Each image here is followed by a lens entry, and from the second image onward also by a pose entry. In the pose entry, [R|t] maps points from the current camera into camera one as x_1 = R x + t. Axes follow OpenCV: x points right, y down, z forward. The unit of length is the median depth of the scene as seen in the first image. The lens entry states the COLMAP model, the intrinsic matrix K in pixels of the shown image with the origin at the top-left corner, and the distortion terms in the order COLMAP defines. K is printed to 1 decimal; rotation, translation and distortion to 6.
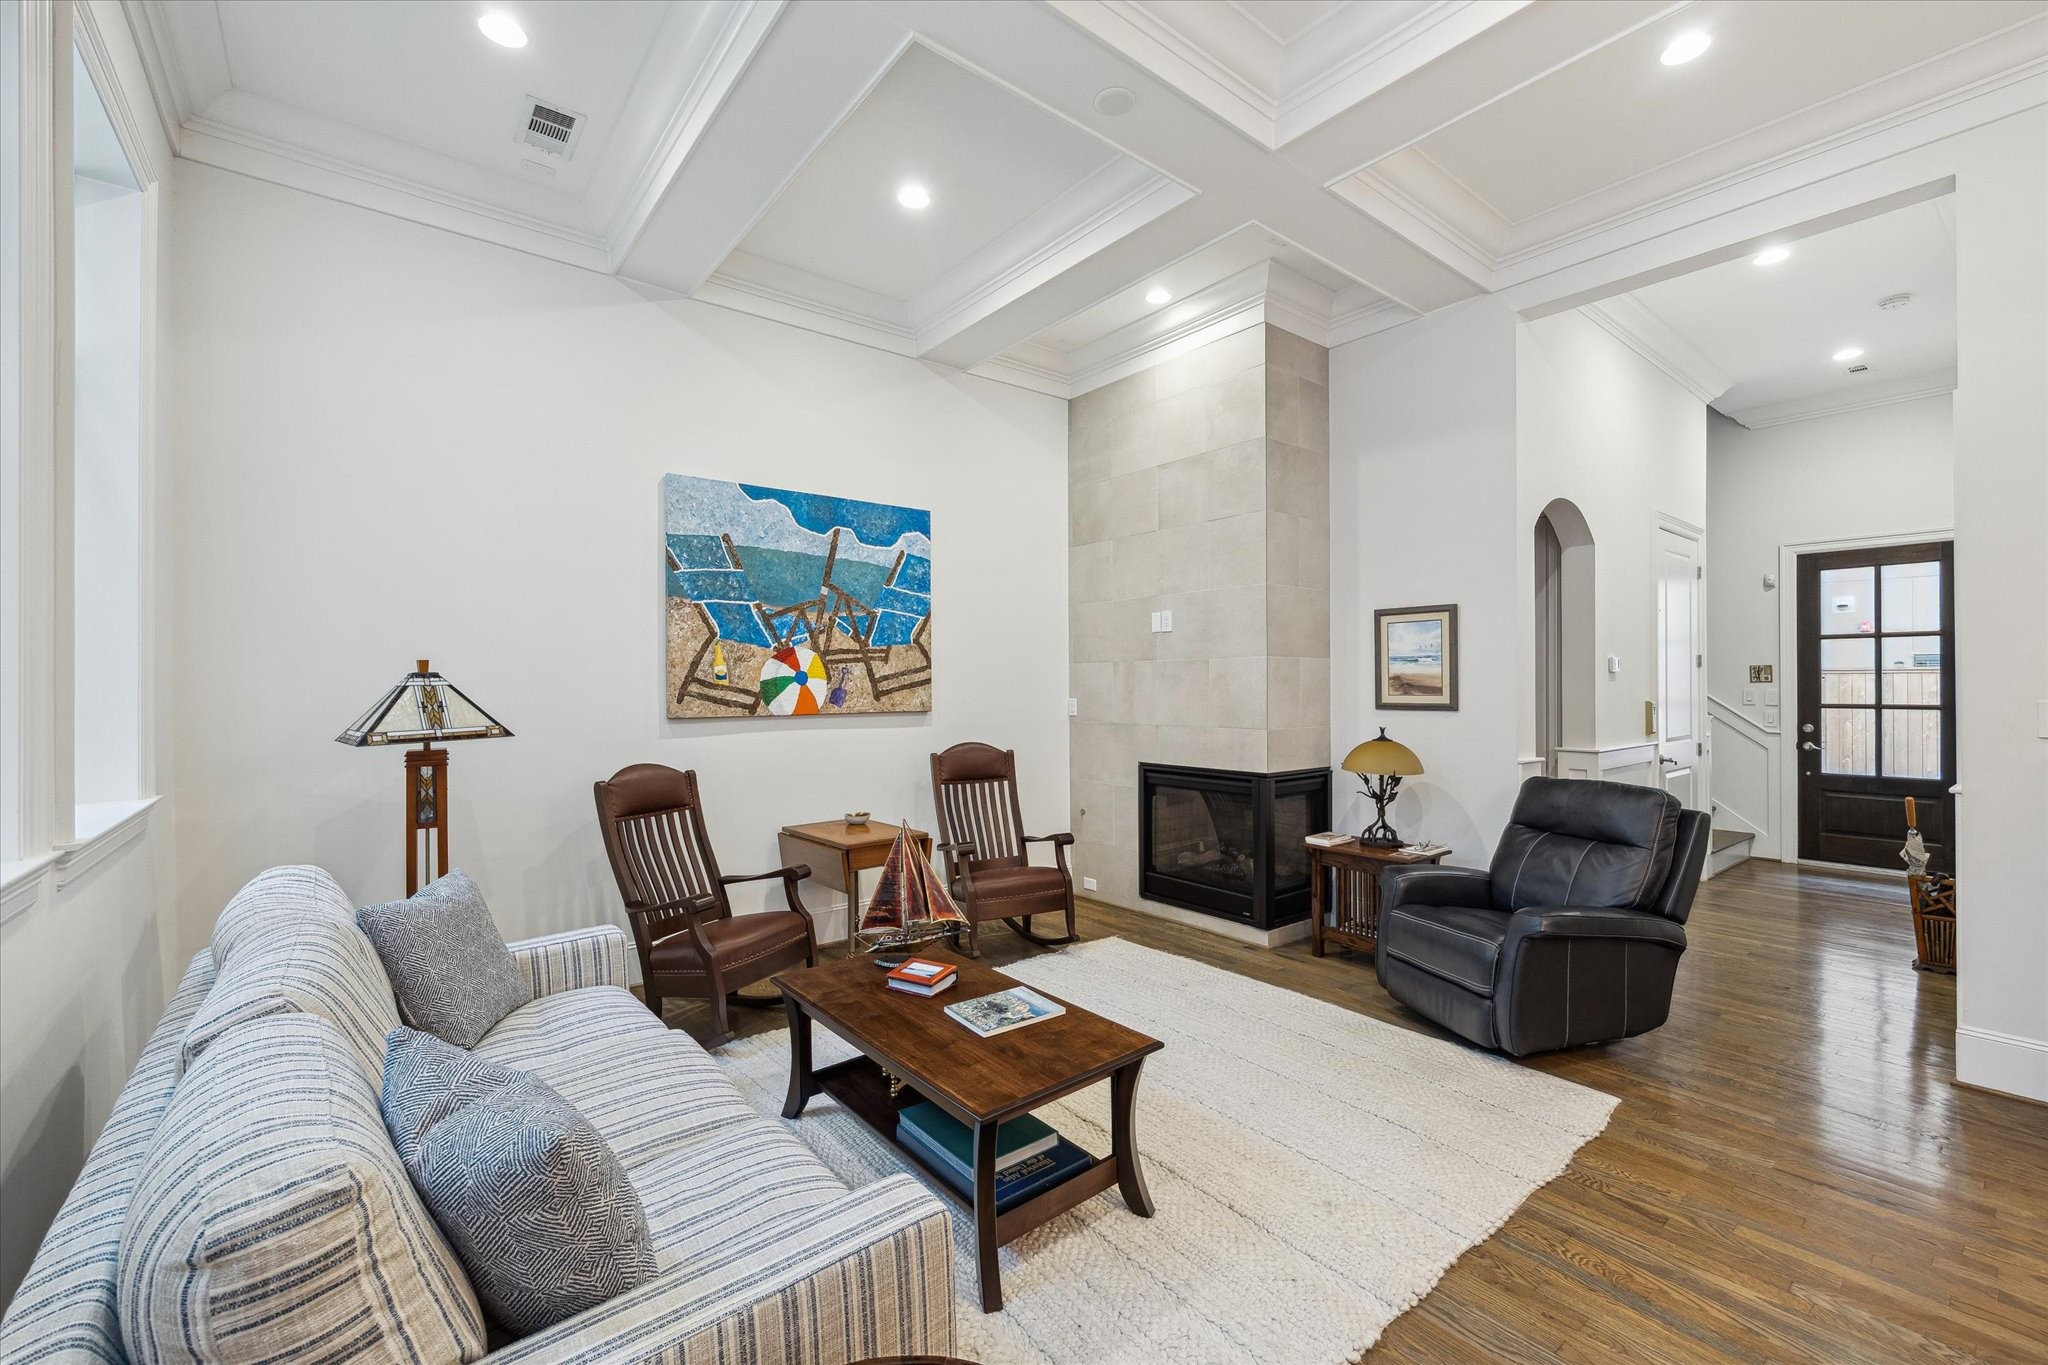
lens RADIAL K [[844.1, 0, 1024.4], [0, 844.1, 686.6], [0, 0, 1]] dist [-0.009250, 0.001988]
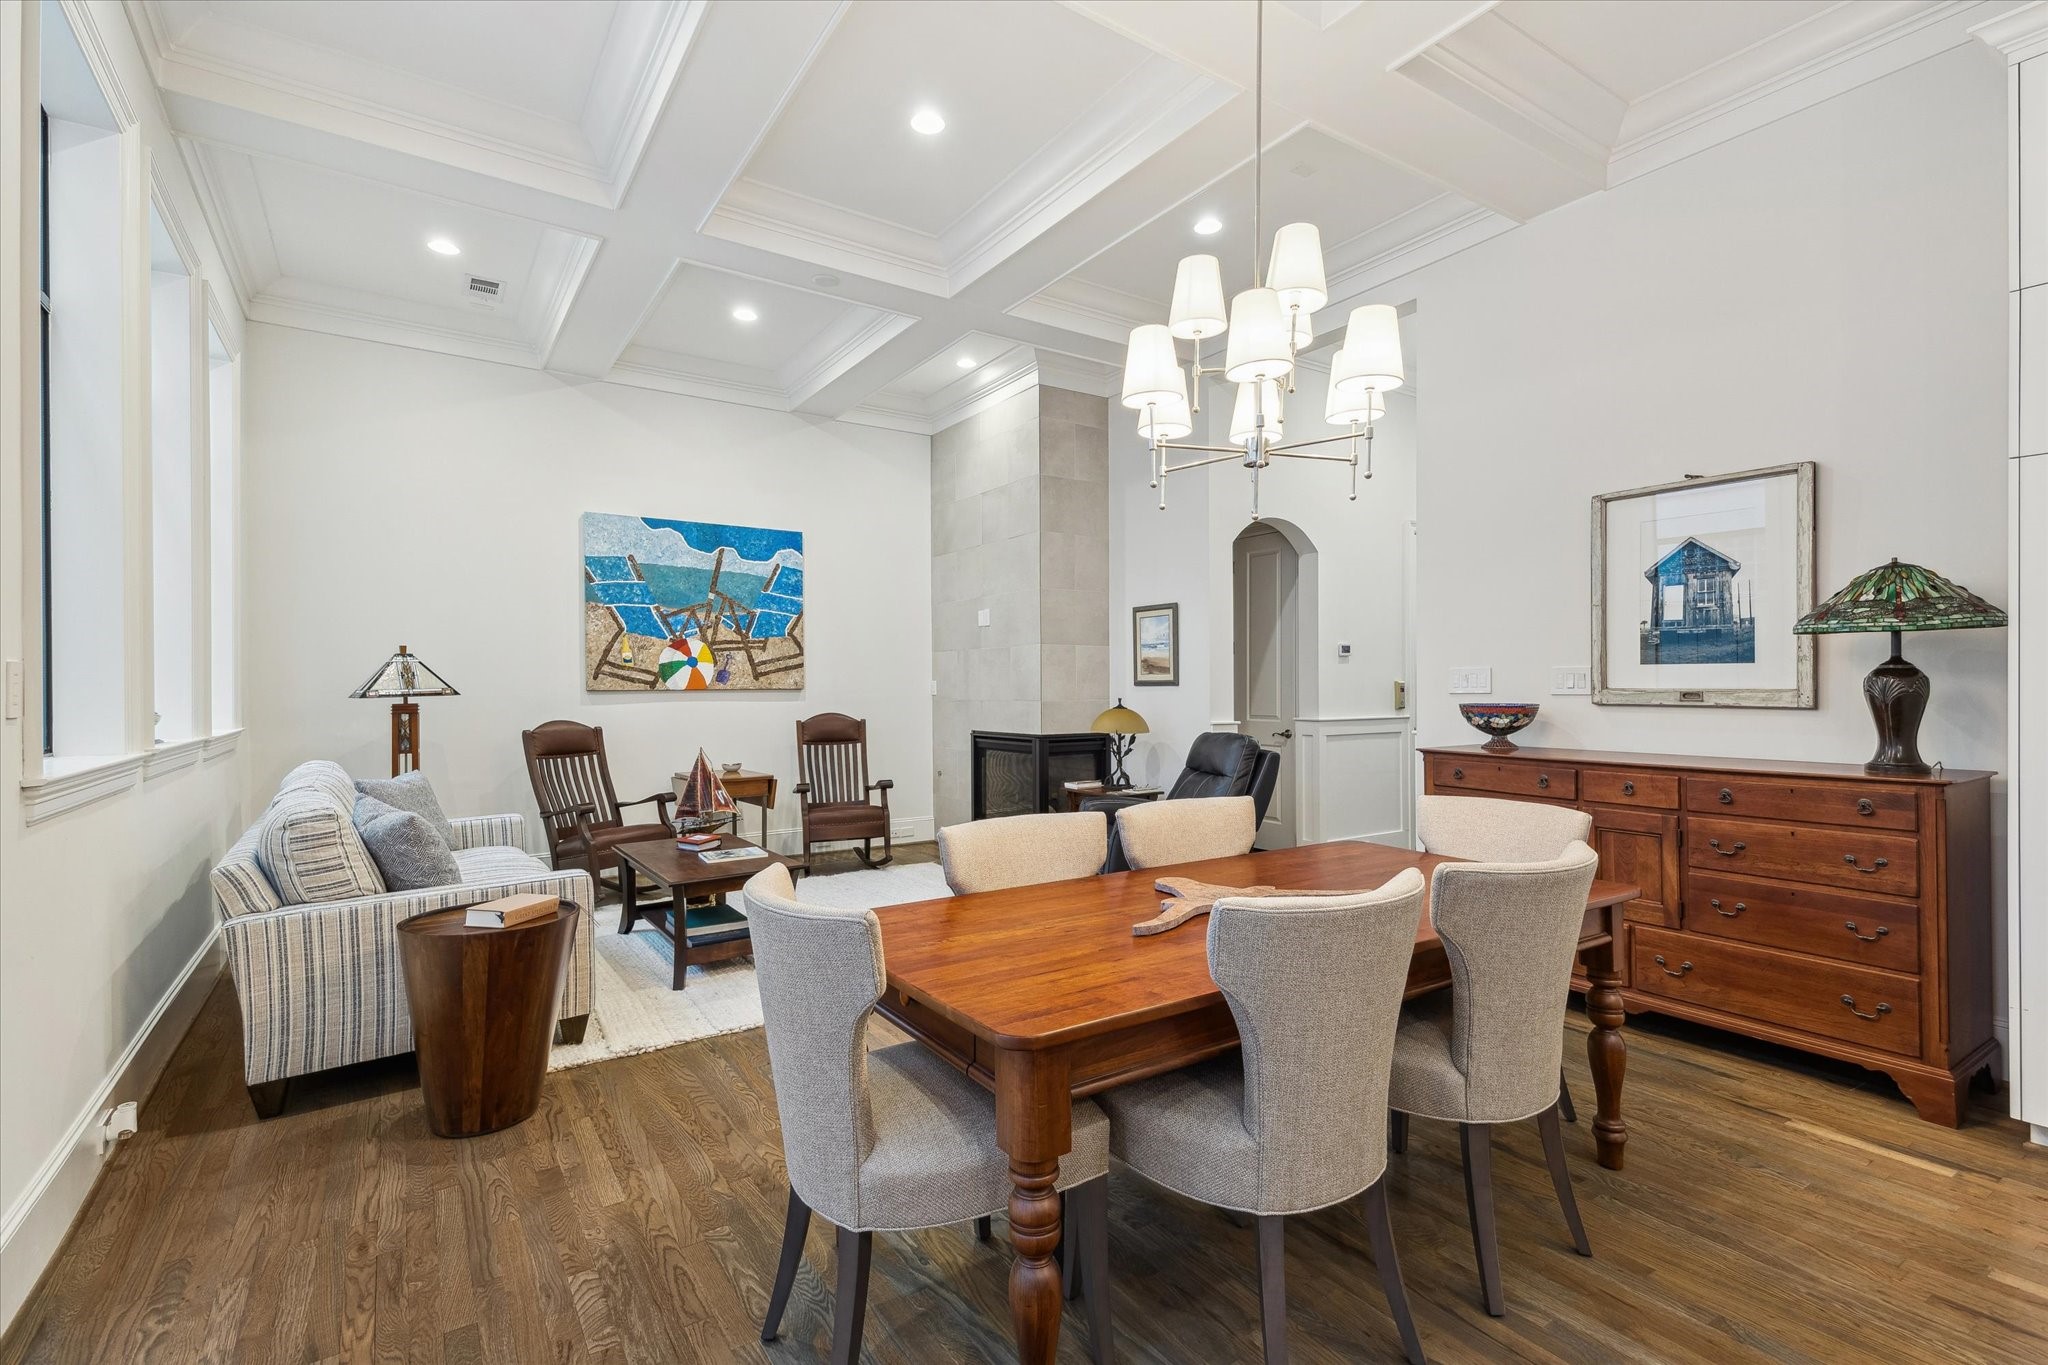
lens RADIAL K [[923.5, 0, 1022.5], [0, 923.5, 691.3], [0, 0, 1]] dist [0.019638, -0.001204]
pose [[0.996853, -0.000287, -0.079277, 0.393511], [0.000621, 0.999991, 0.004180, 0.032114], [0.079275, -0.004217, 0.996844, -0.437825]]
